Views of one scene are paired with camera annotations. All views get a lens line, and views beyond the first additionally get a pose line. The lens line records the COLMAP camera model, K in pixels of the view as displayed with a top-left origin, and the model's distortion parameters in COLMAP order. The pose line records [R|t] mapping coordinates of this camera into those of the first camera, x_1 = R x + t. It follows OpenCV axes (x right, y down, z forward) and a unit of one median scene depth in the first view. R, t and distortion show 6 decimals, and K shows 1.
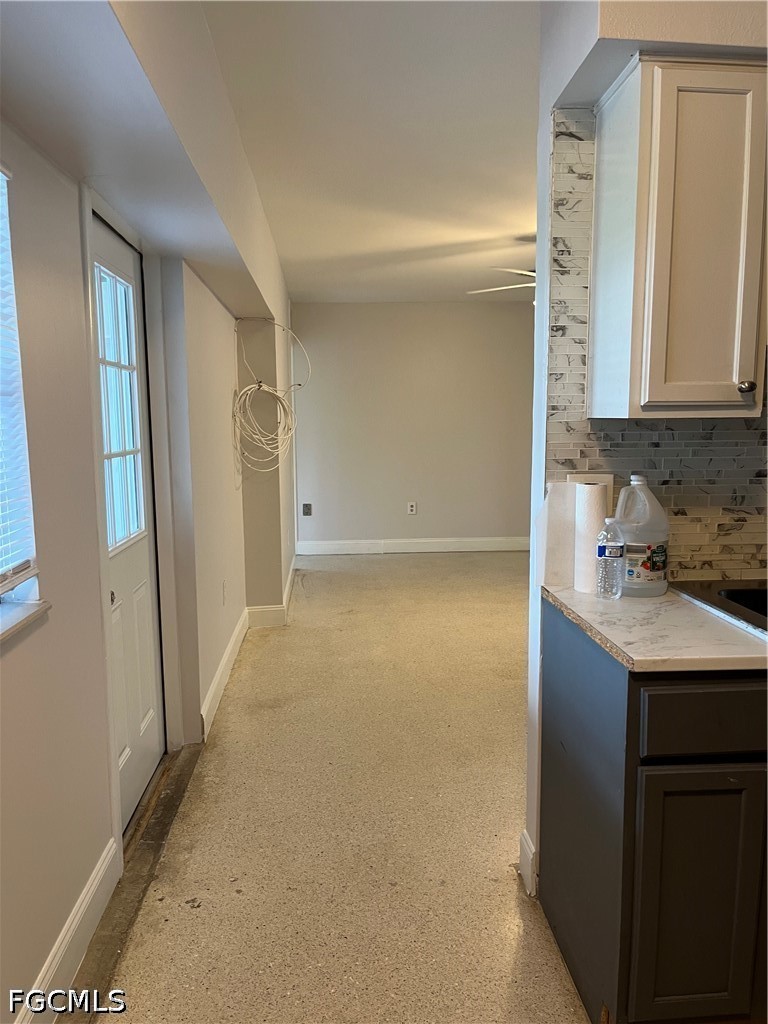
lens RADIAL K [[776.9, 0, 385.6], [0, 776.9, 512.1], [0, 0, 1]] dist [0.007227, 0.001417]
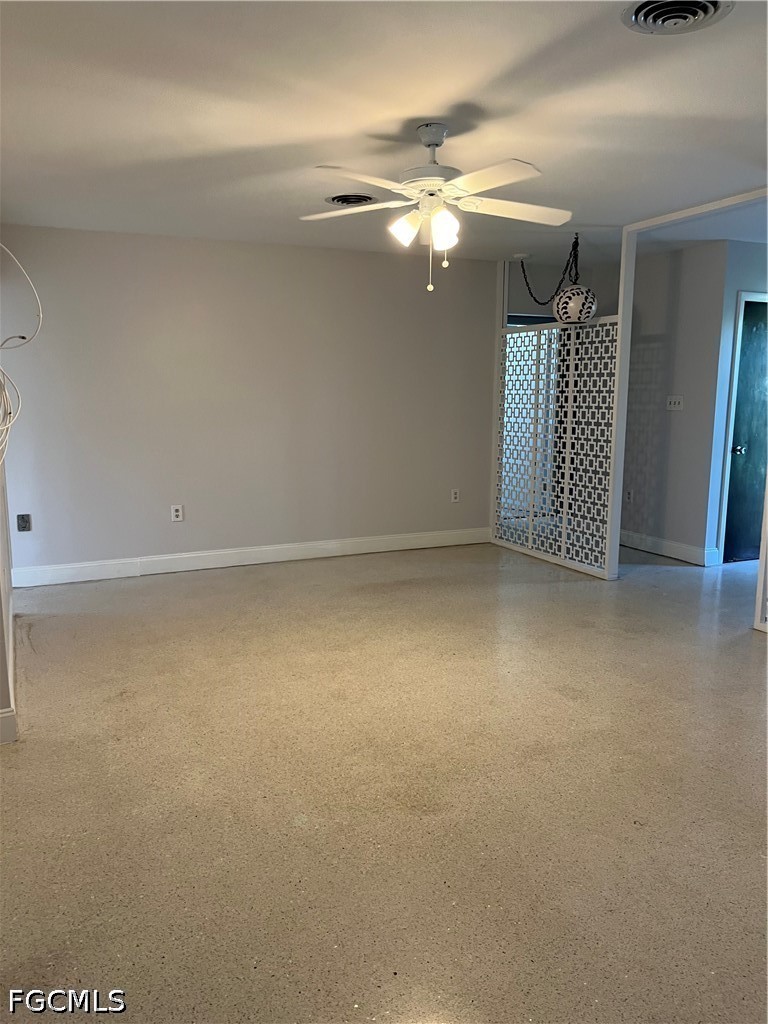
lens RADIAL K [[776.9, 0, 383.2], [0, 776.9, 514.9], [0, 0, 1]] dist [0.007227, 0.001417]
pose [[0.934592, -0.052438, 0.351836, -0.050107], [0.038561, 0.998181, 0.046339, -0.034292], [-0.353626, -0.029740, 0.934914, 0.253540]]
